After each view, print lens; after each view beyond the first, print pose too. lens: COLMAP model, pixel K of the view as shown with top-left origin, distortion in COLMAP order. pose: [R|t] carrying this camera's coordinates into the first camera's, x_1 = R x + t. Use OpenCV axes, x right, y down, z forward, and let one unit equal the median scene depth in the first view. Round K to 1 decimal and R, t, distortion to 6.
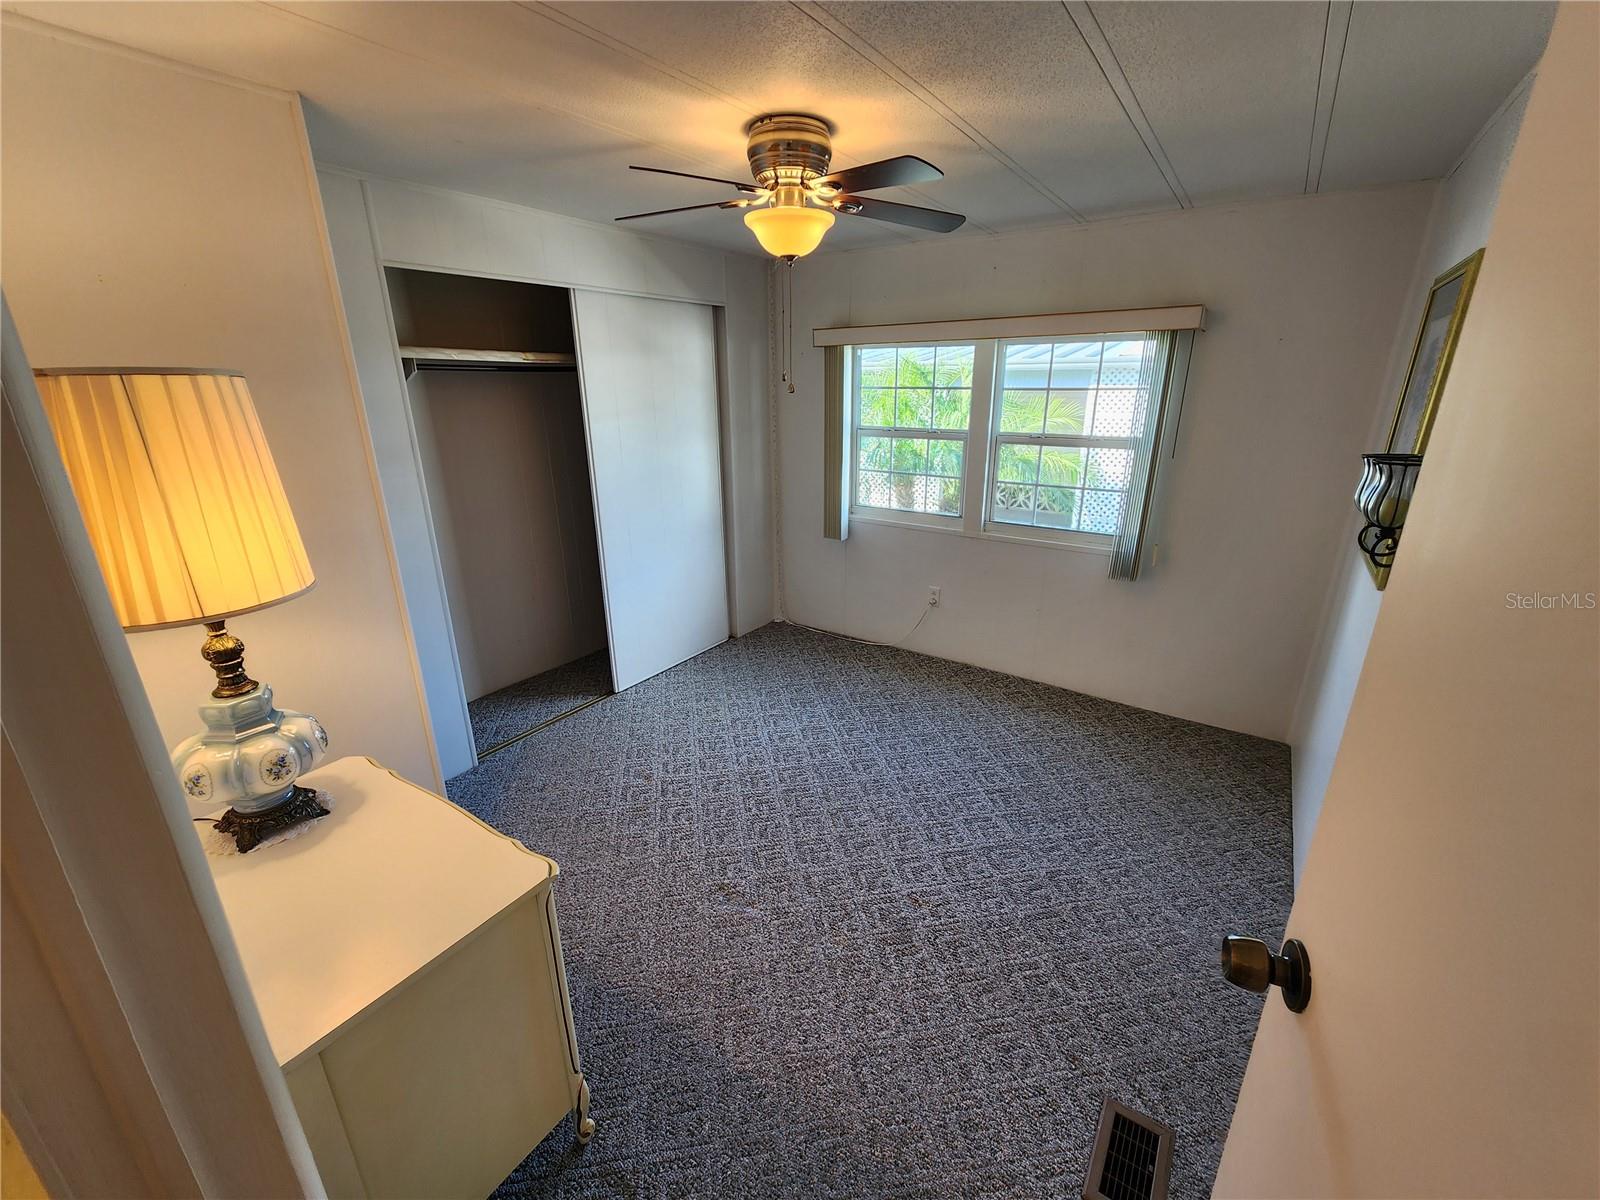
lens RADIAL K [[661.1, 0, 804.1], [0, 661.1, 602.5], [0, 0, 1]] dist [-0.000717, 0.001443]
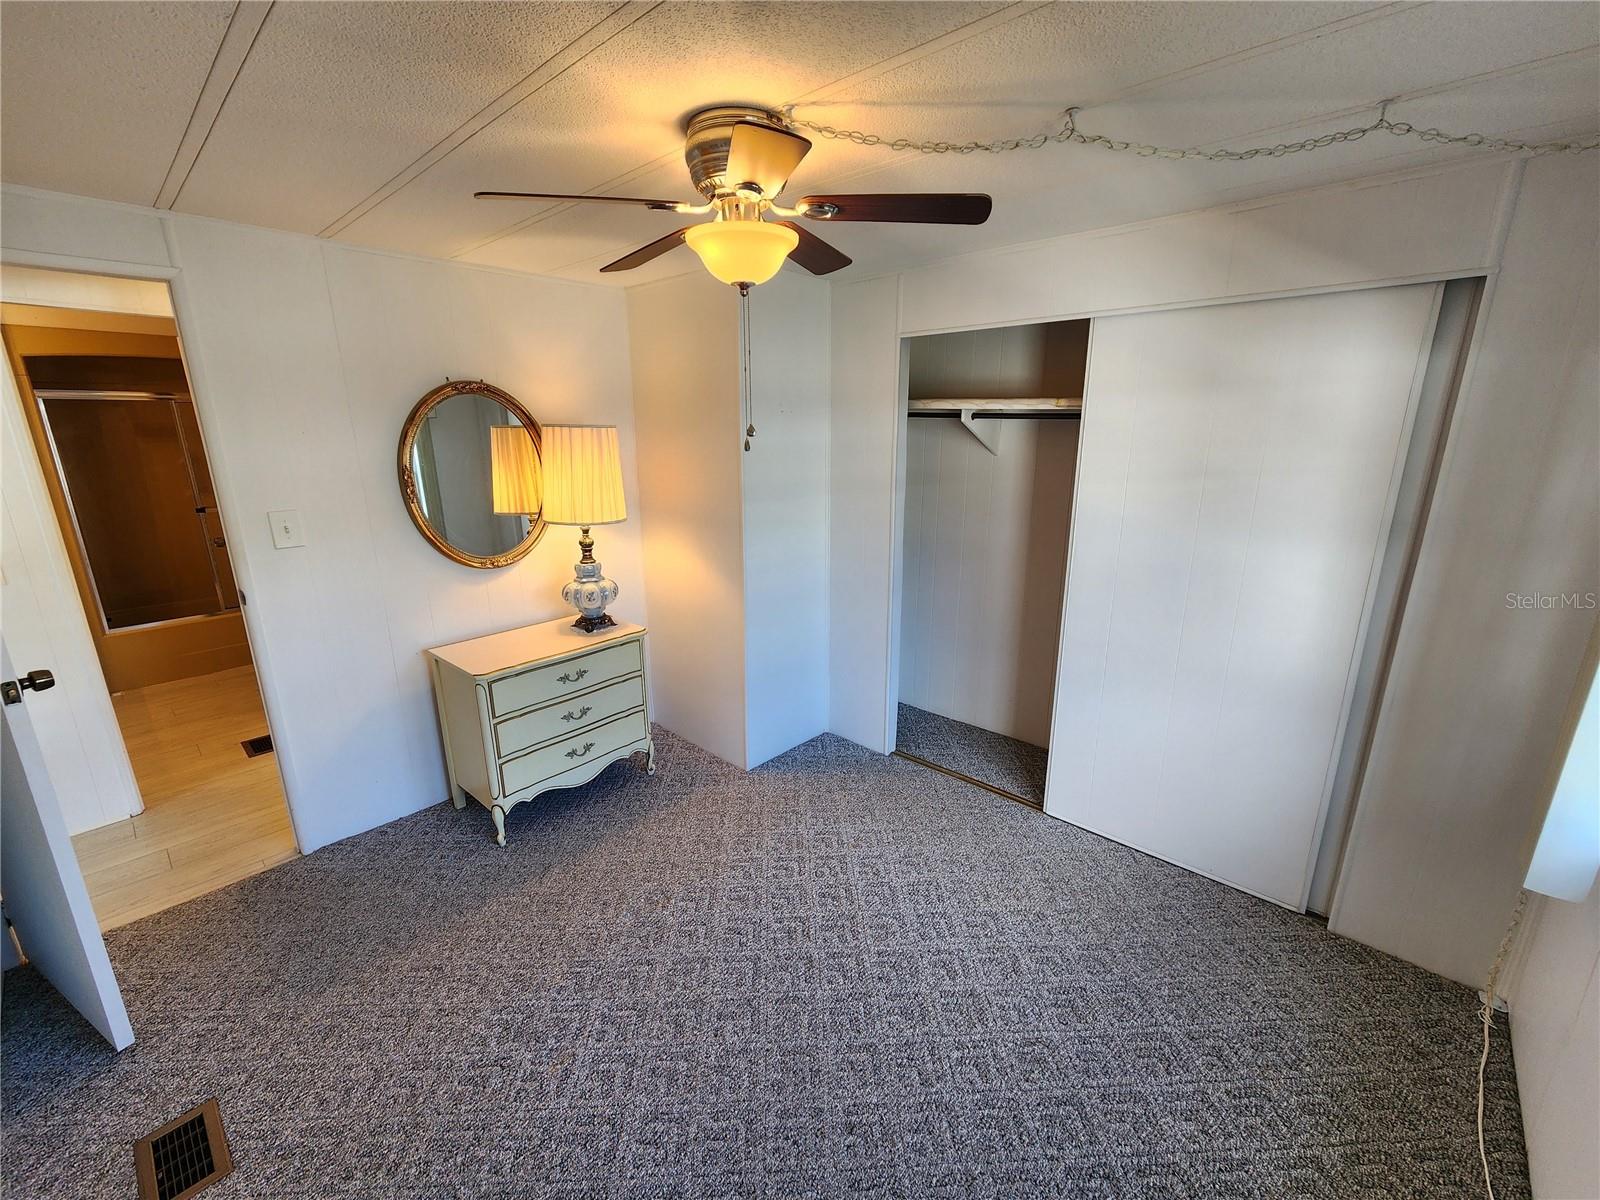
lens RADIAL K [[661.1, 0, 803.0], [0, 661.1, 604.2], [0, 0, 1]] dist [-0.000717, 0.001443]
pose [[-0.142461, 0.267643, -0.952928, 0.555835], [-0.316564, 0.899861, 0.300064, -0.291947], [0.937812, 0.344410, -0.043469, 0.825754]]
